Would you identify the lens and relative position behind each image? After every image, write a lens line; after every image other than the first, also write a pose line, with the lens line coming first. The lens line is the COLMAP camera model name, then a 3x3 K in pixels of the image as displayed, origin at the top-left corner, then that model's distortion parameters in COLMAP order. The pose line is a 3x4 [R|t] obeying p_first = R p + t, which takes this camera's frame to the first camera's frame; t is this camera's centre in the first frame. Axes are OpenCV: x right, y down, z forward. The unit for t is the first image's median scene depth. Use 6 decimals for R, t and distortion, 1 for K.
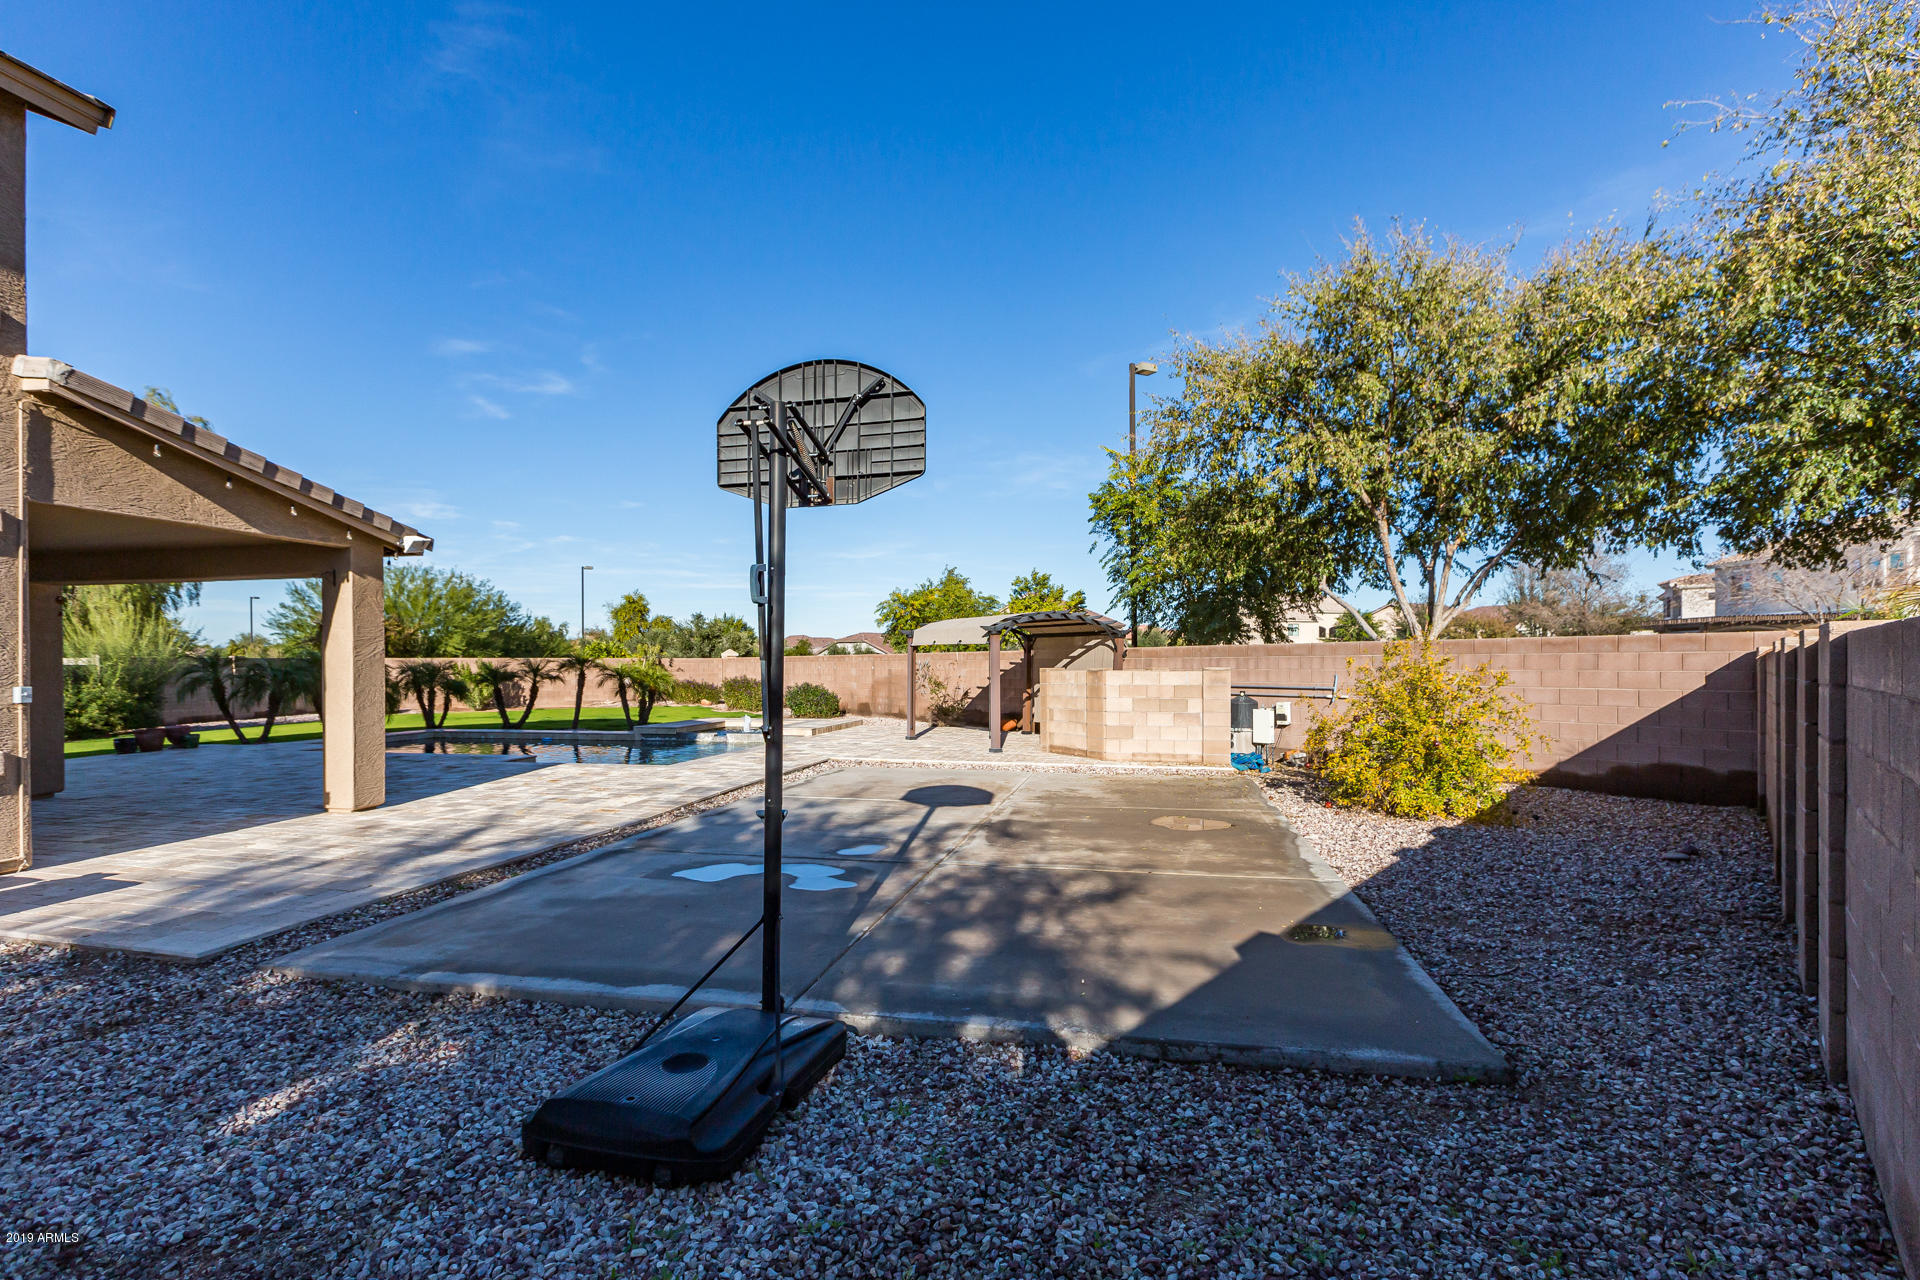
lens RADIAL K [[868.0, 0, 952.4], [0, 868.0, 668.2], [0, 0, 1]] dist [-0.000229, -0.000591]
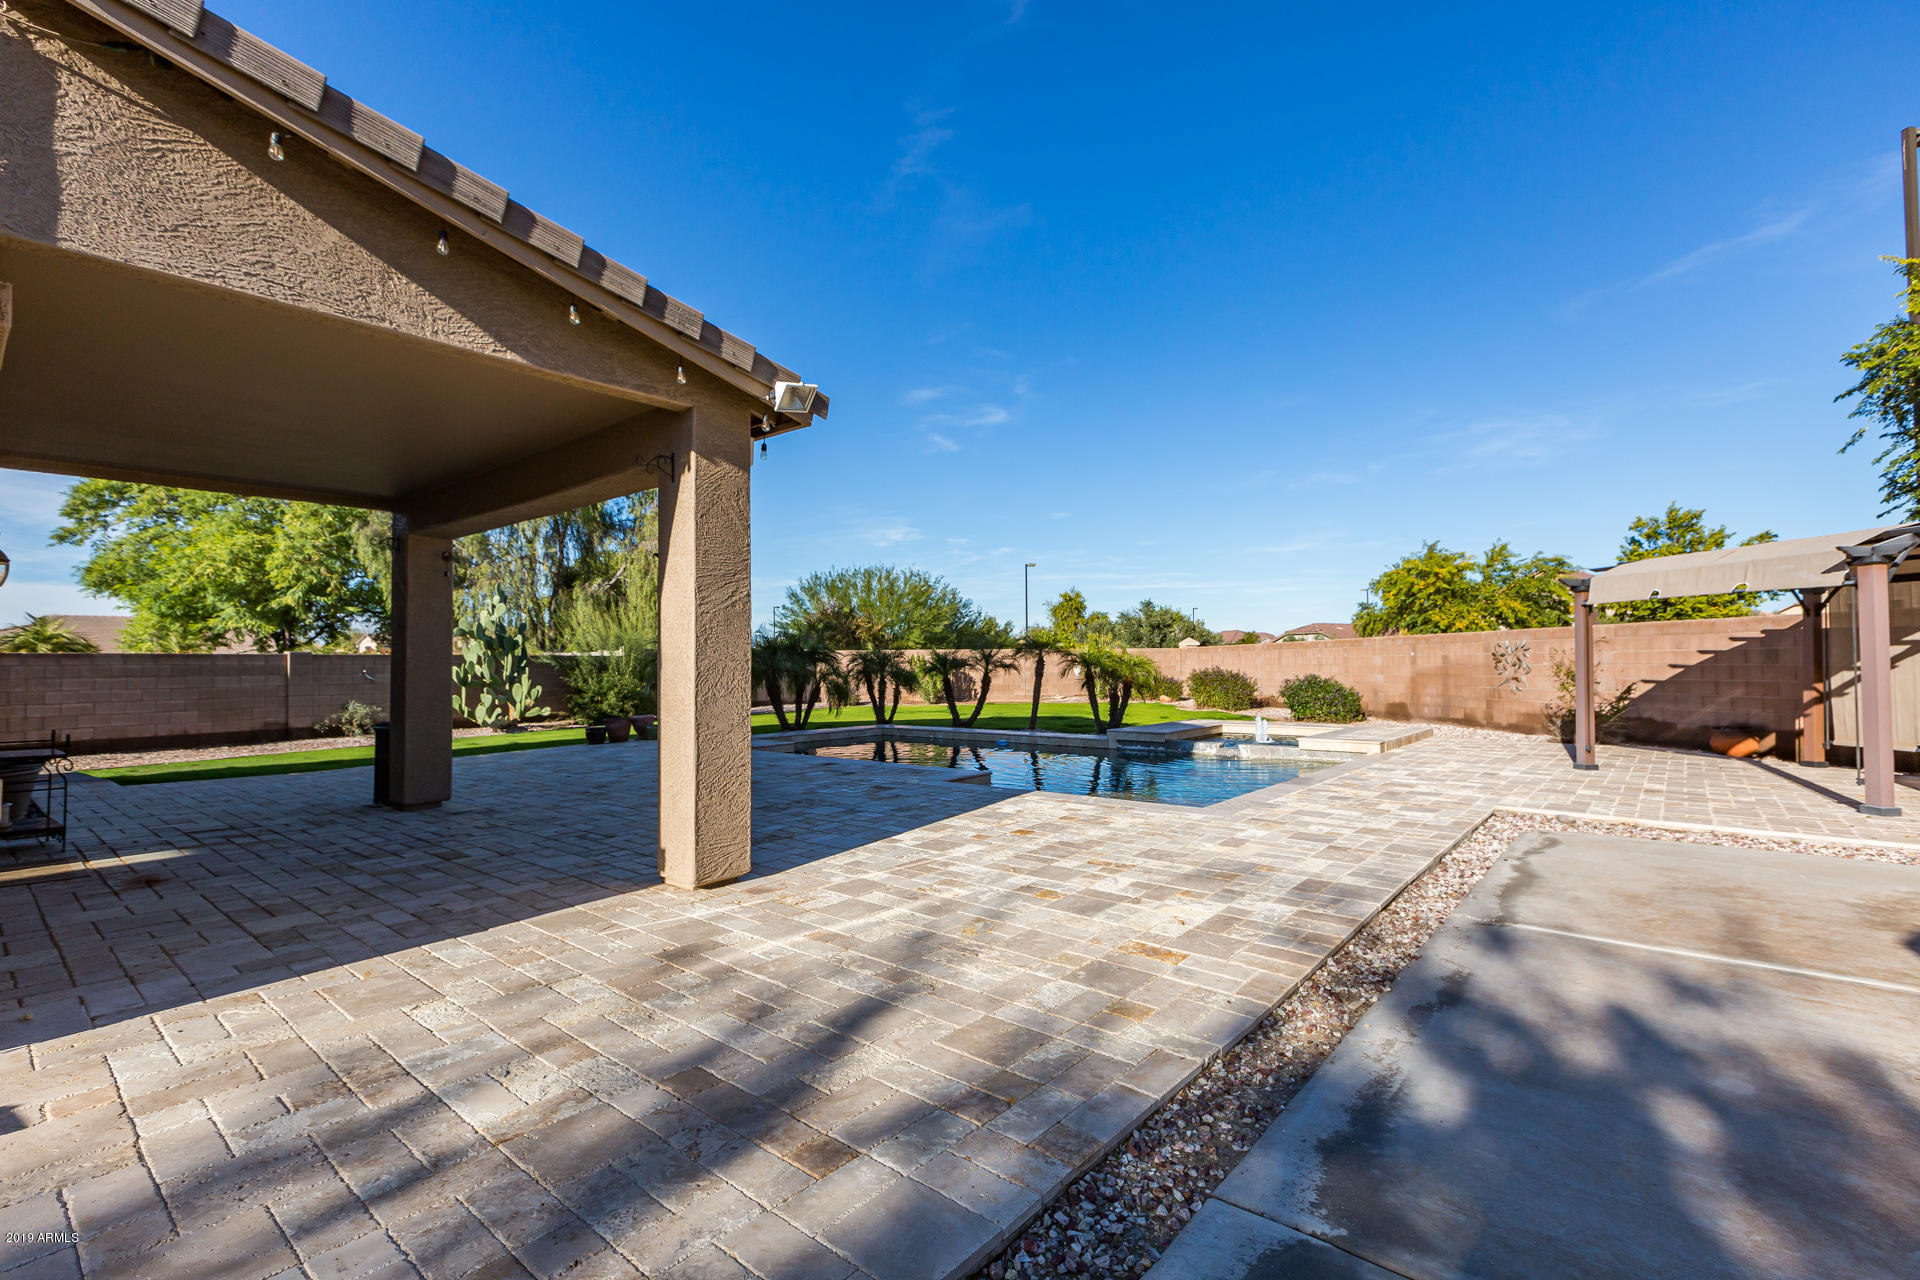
lens RADIAL K [[868.0, 0, 952.4], [0, 868.0, 668.2], [0, 0, 1]] dist [-0.000229, -0.000591]
pose [[0.884972, -0.001125, -0.465644, -0.124243], [0.002815, 0.999992, 0.002935, 0.010545], [0.465636, -0.003909, 0.884968, 0.250878]]
